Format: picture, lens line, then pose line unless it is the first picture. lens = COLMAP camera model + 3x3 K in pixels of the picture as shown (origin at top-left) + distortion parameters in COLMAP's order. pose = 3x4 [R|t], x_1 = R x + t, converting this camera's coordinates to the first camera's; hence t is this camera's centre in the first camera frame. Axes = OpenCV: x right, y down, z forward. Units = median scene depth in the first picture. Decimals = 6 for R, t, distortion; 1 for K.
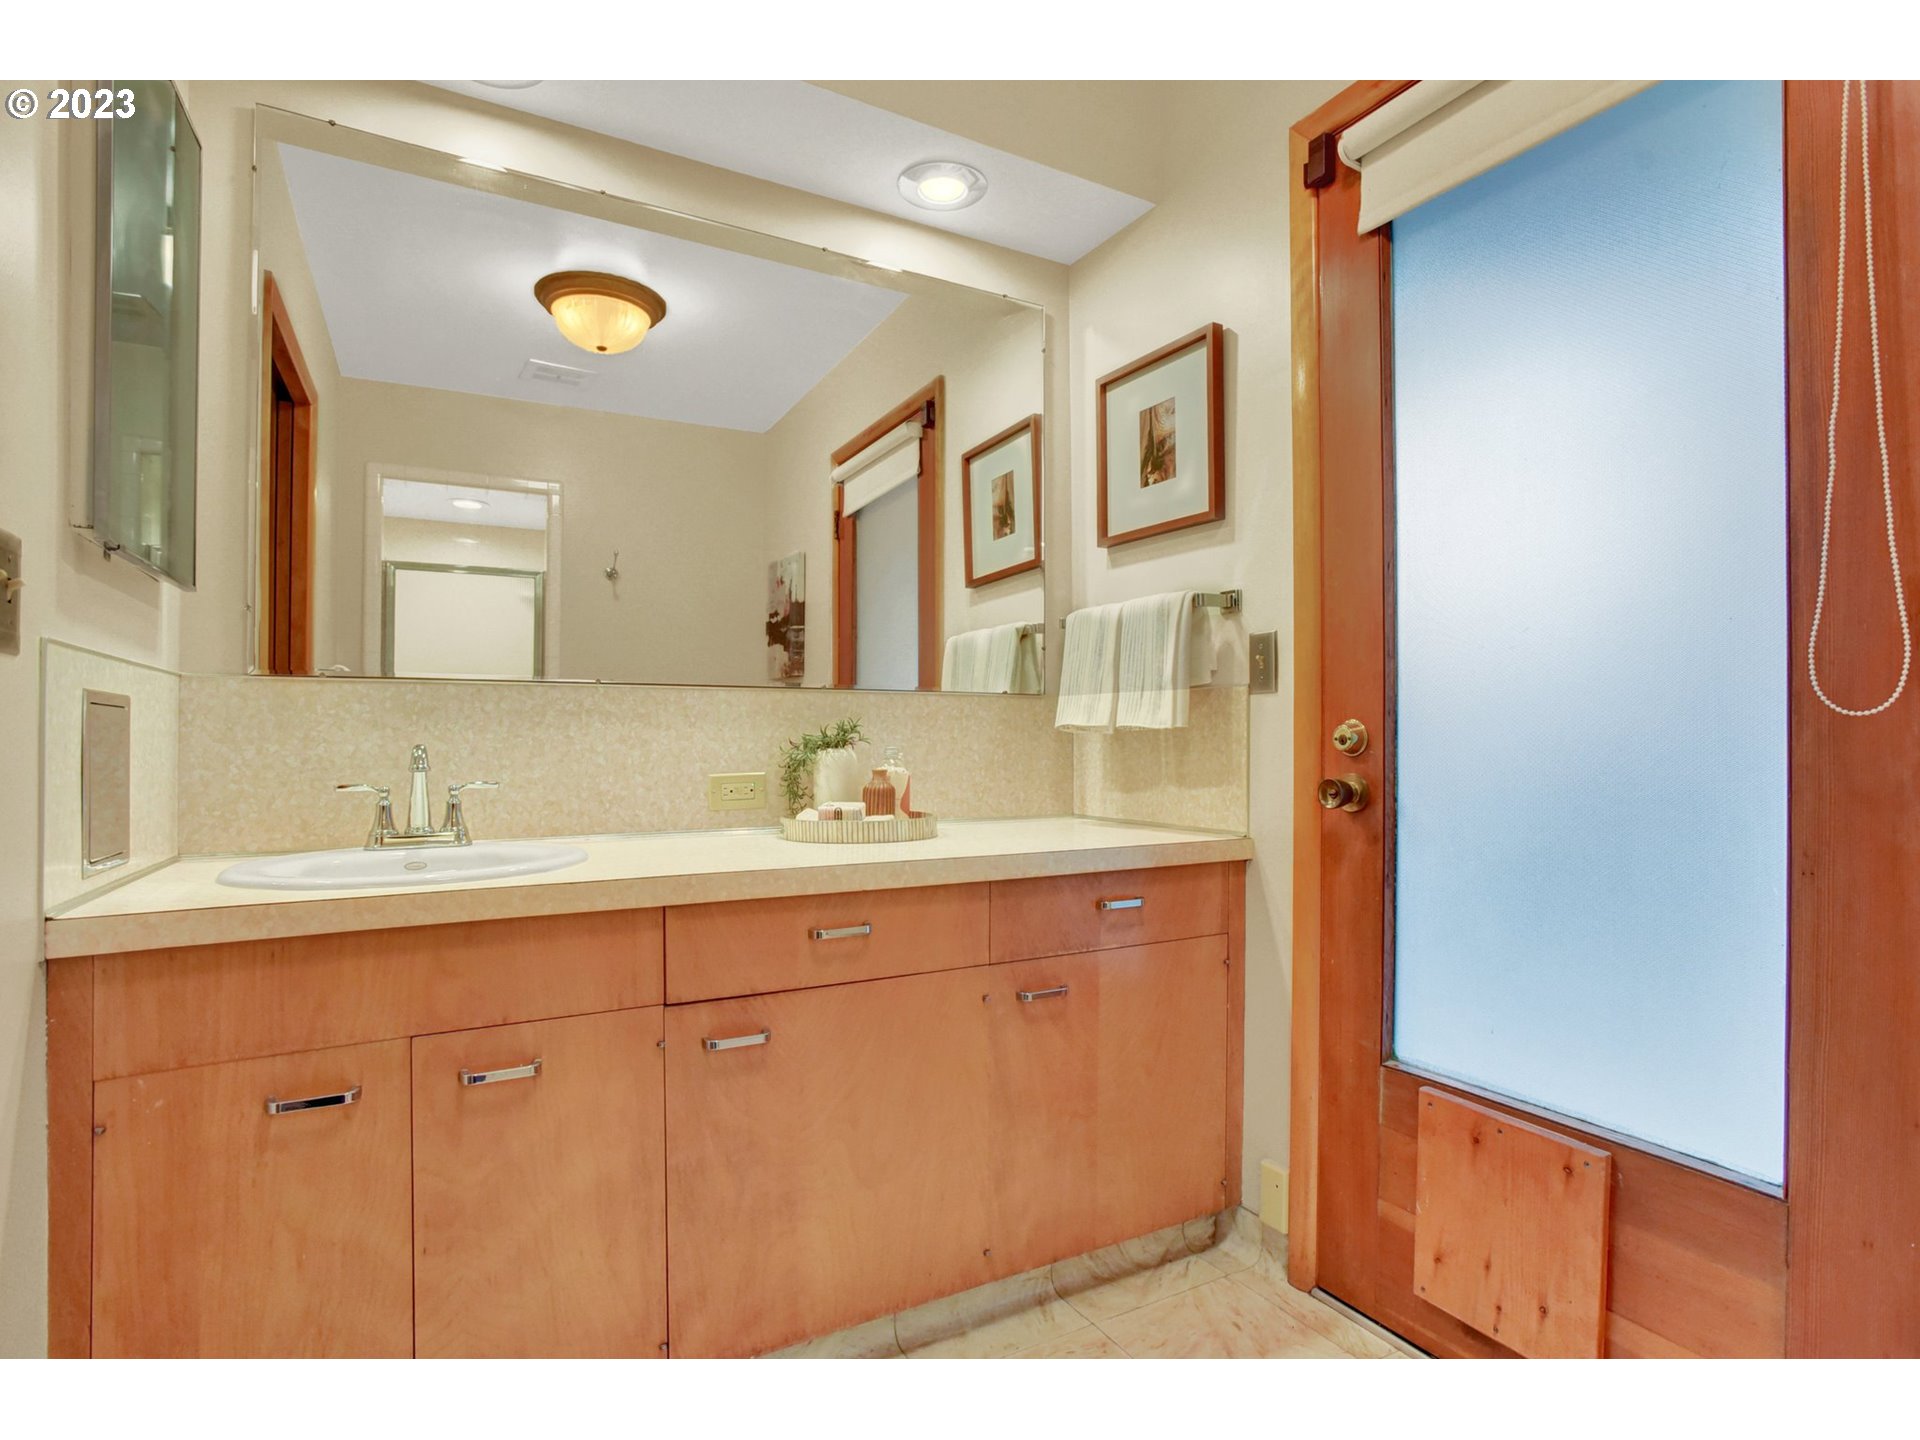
lens RADIAL K [[994.9, 0, 960.0], [0, 994.9, 720.0], [0, 0, 1]] dist [-0.075058, 0.046693]
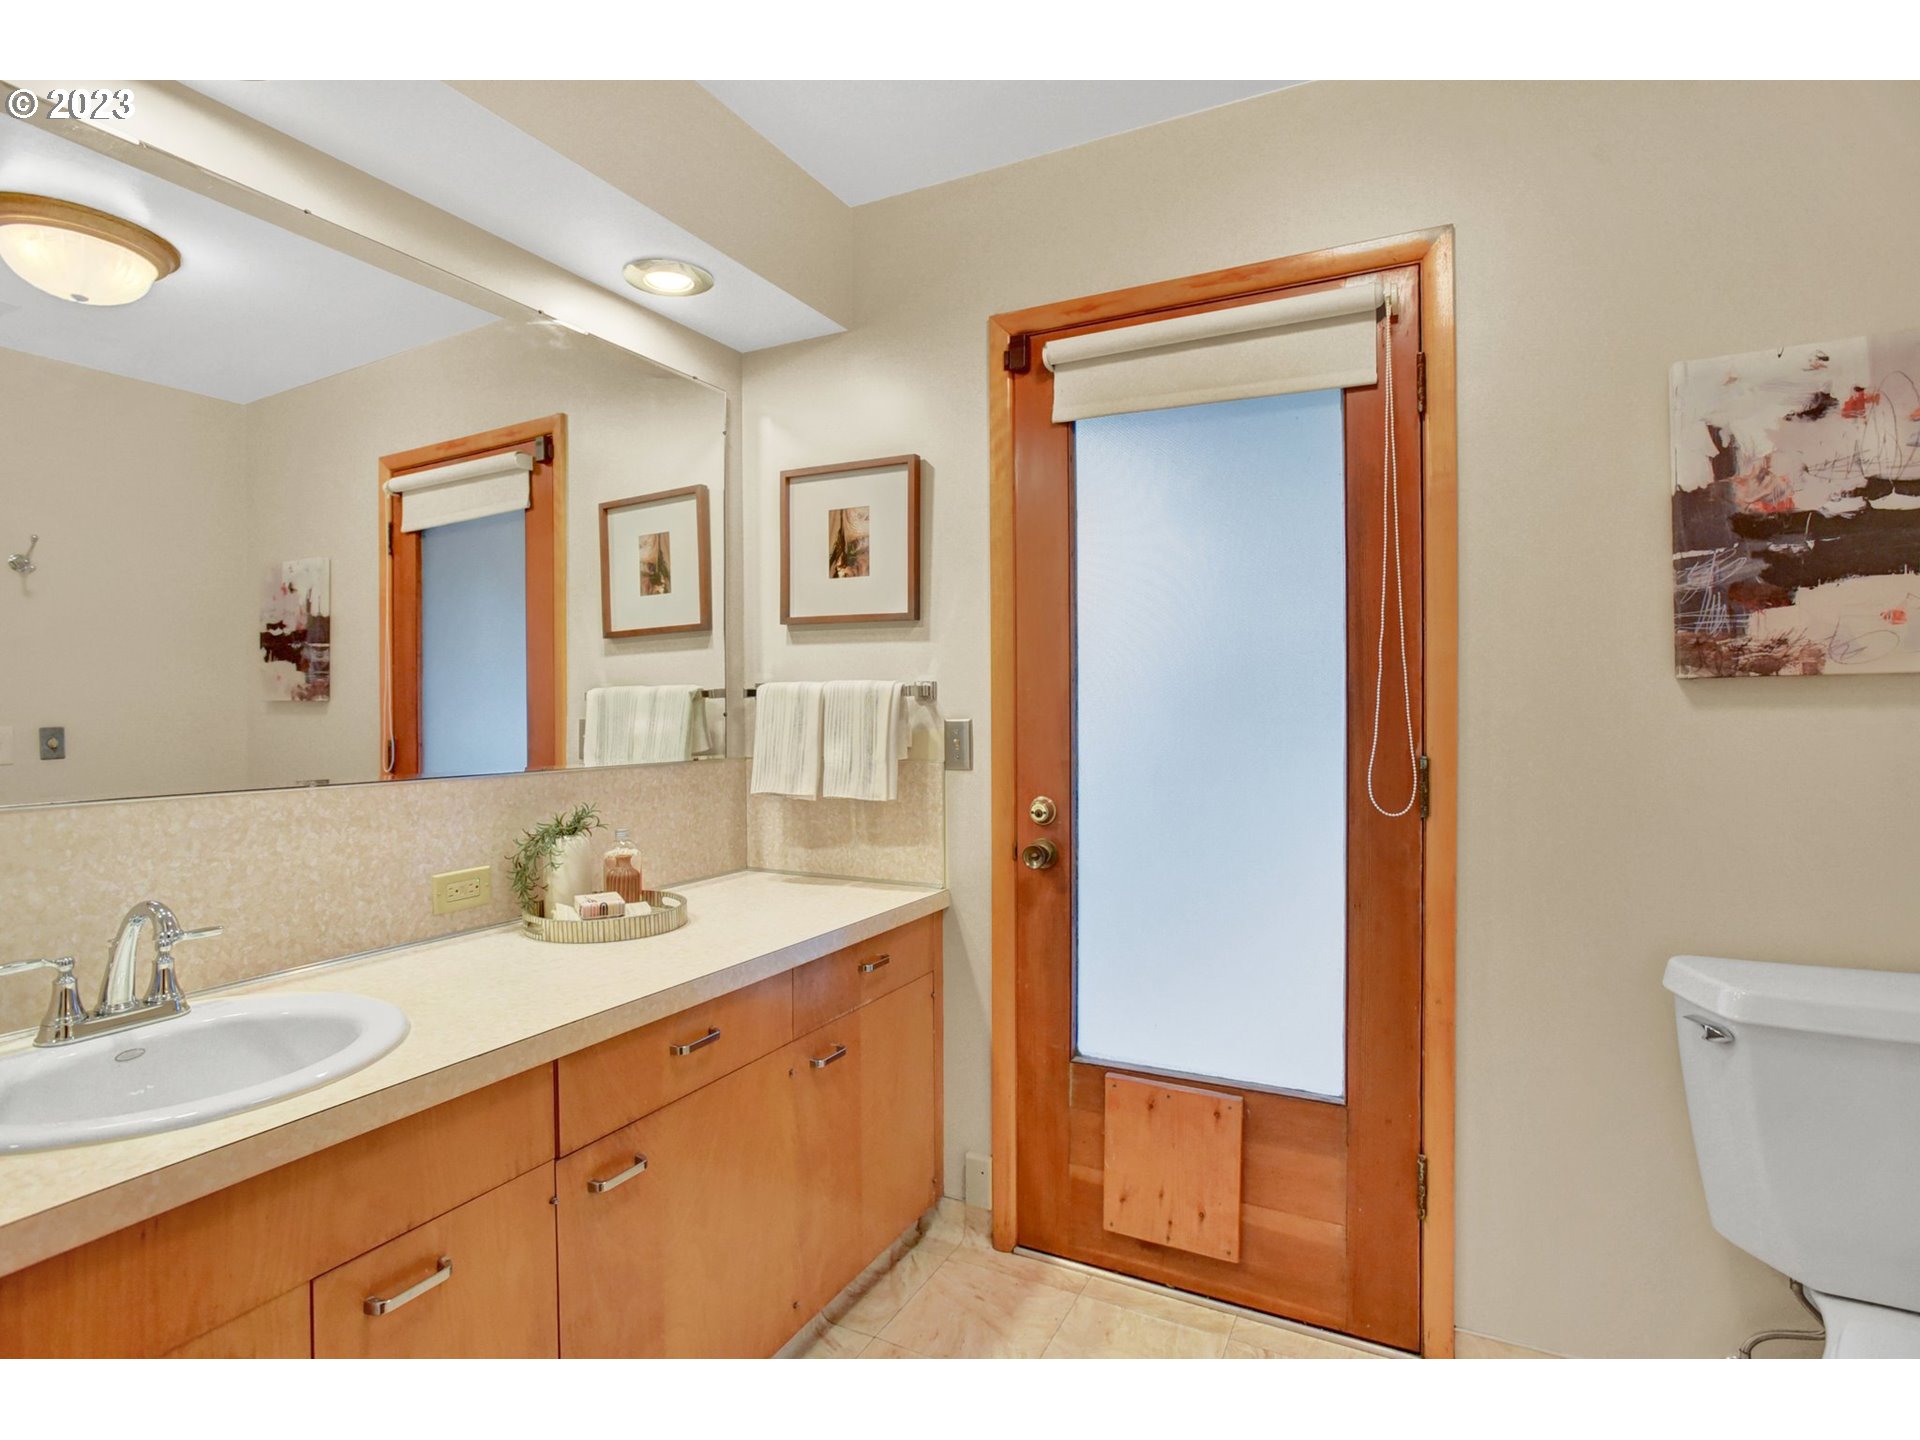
lens RADIAL K [[981.3, 0, 921.7], [0, 981.3, 656.4], [0, 0, 1]] dist [-0.079622, 0.043535]
pose [[0.838633, 0.015889, 0.544465, -0.382382], [-0.000481, 0.999596, -0.028429, -0.129287], [-0.544696, 0.023580, 0.838302, 0.008599]]
